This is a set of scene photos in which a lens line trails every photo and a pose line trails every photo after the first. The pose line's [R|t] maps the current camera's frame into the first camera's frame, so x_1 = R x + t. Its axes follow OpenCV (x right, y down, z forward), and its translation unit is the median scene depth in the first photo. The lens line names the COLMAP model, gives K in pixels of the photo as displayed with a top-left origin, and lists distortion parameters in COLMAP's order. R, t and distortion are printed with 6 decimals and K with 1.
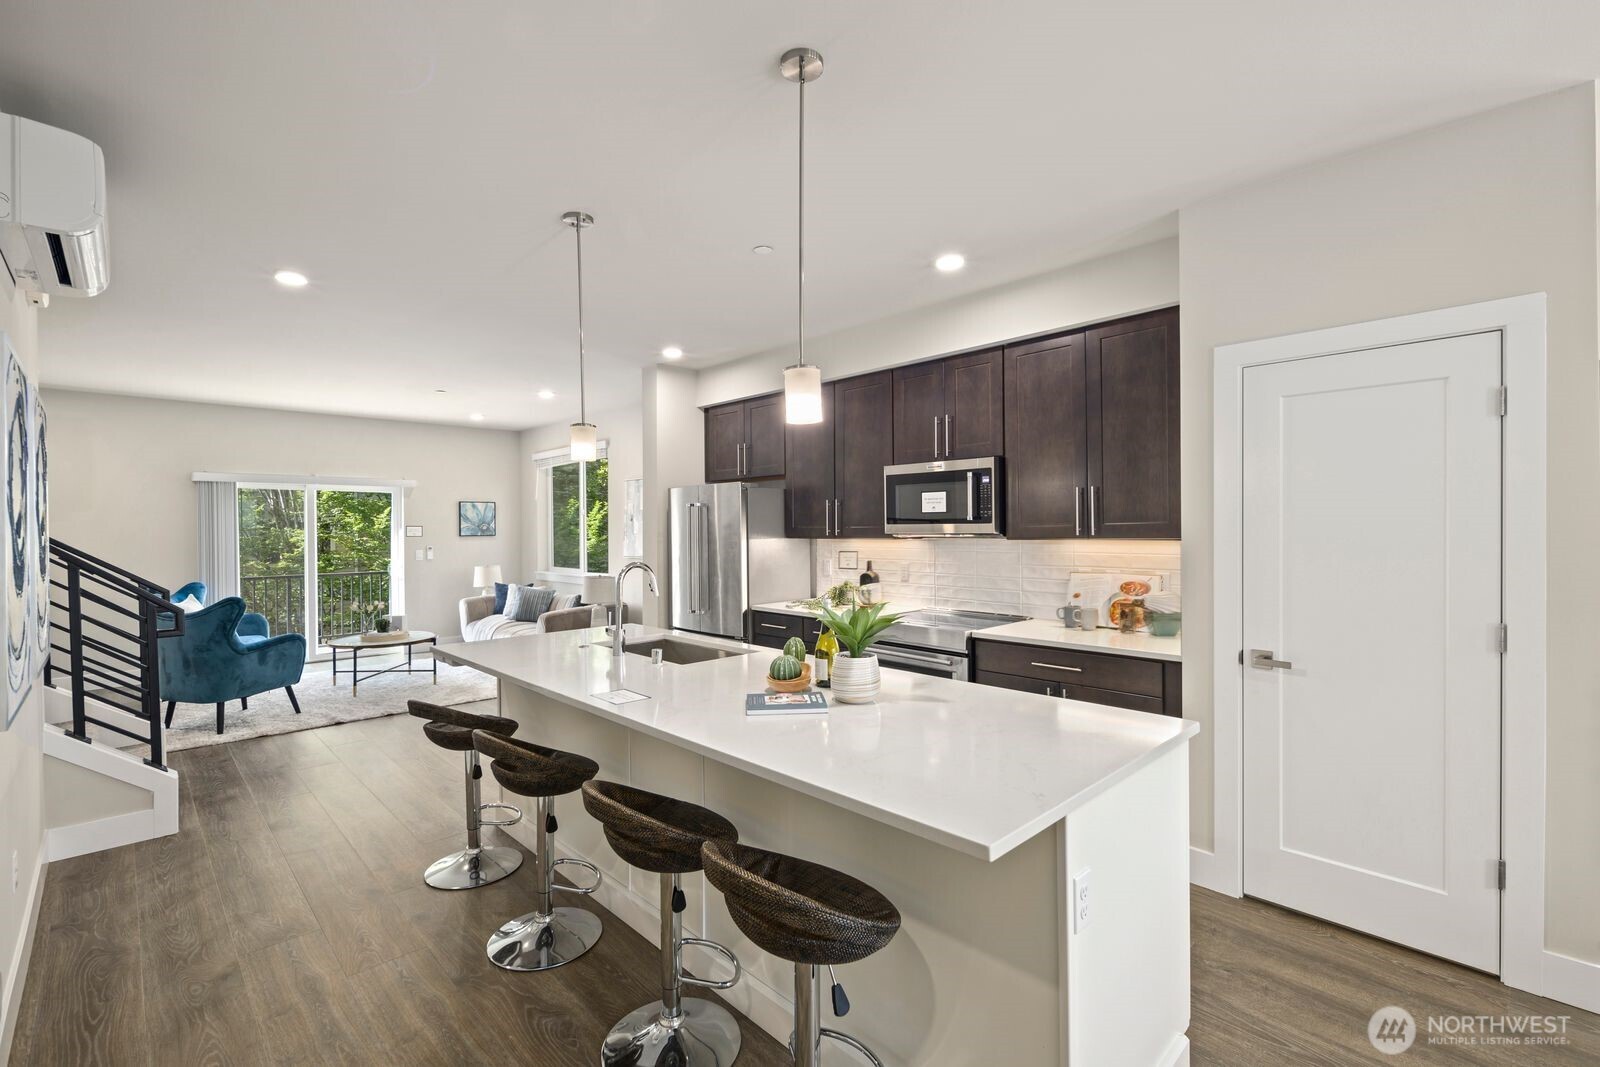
lens RADIAL K [[704.2, 0, 798.9], [0, 704.2, 529.6], [0, 0, 1]] dist [0.018165, 0.000174]
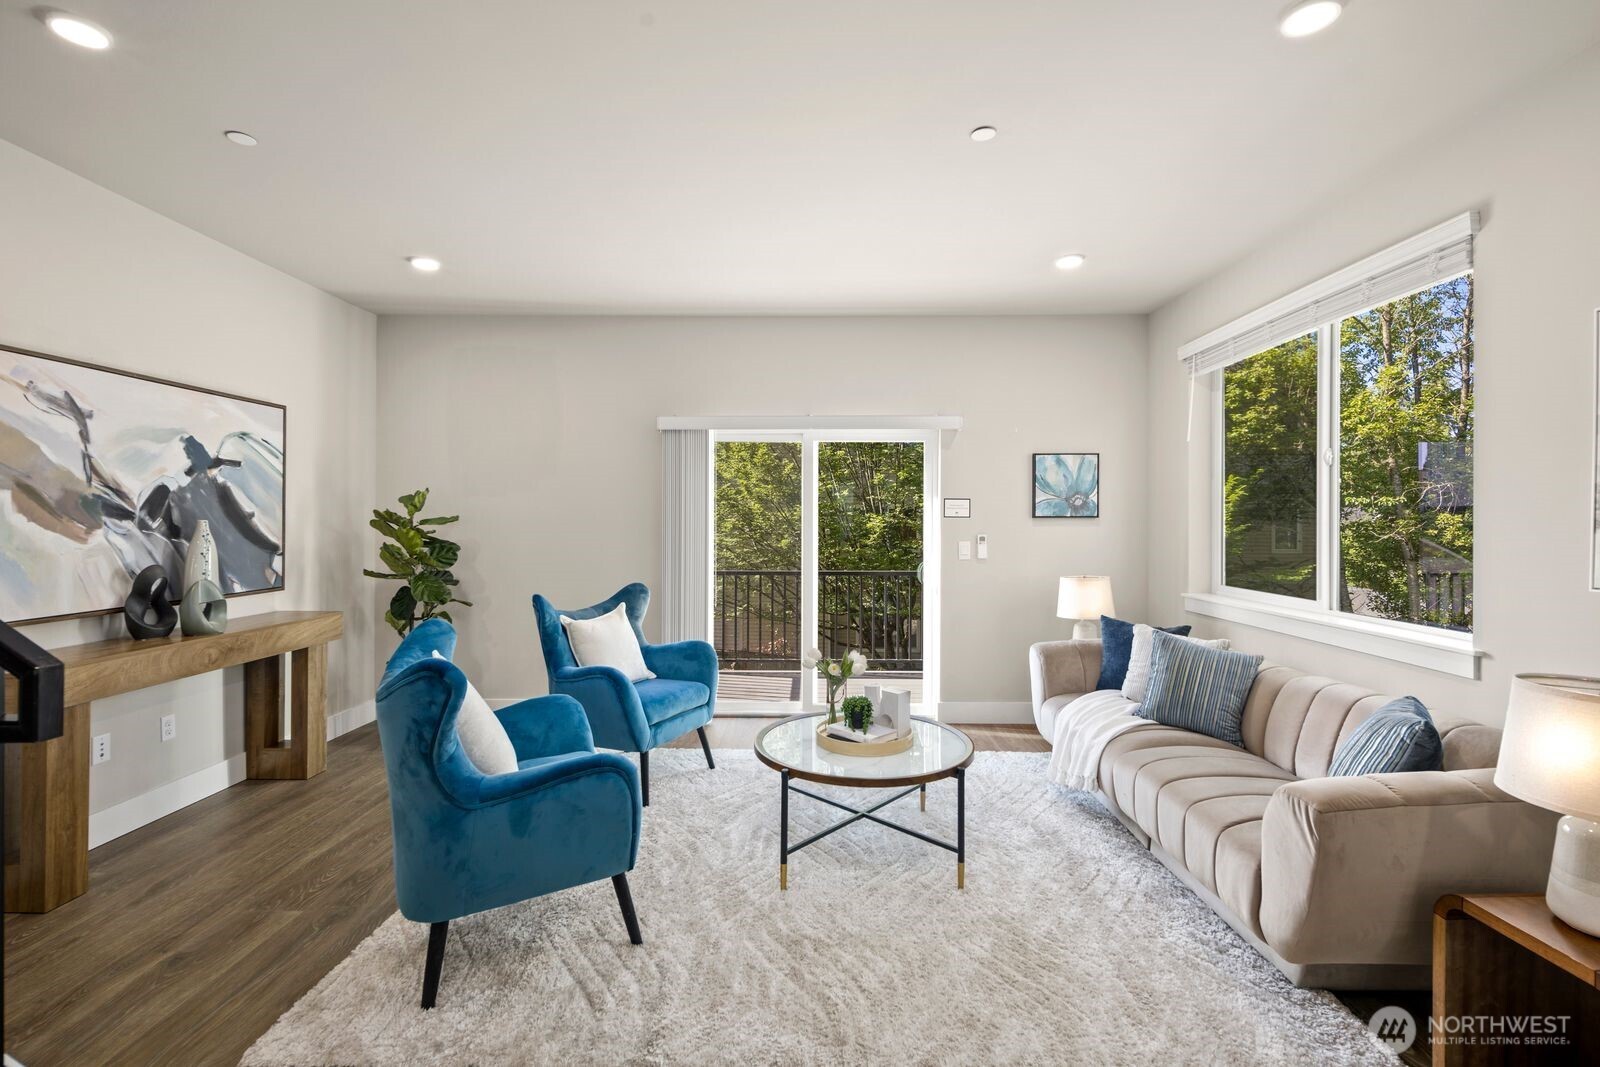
lens RADIAL K [[704.2, 0, 803.6], [0, 704.2, 523.3], [0, 0, 1]] dist [0.018165, 0.000174]
pose [[0.713807, 0.009318, -0.700280, -0.240631], [-0.008660, 0.999952, 0.004478, 0.013186], [0.700289, 0.002868, 0.713854, 0.520071]]
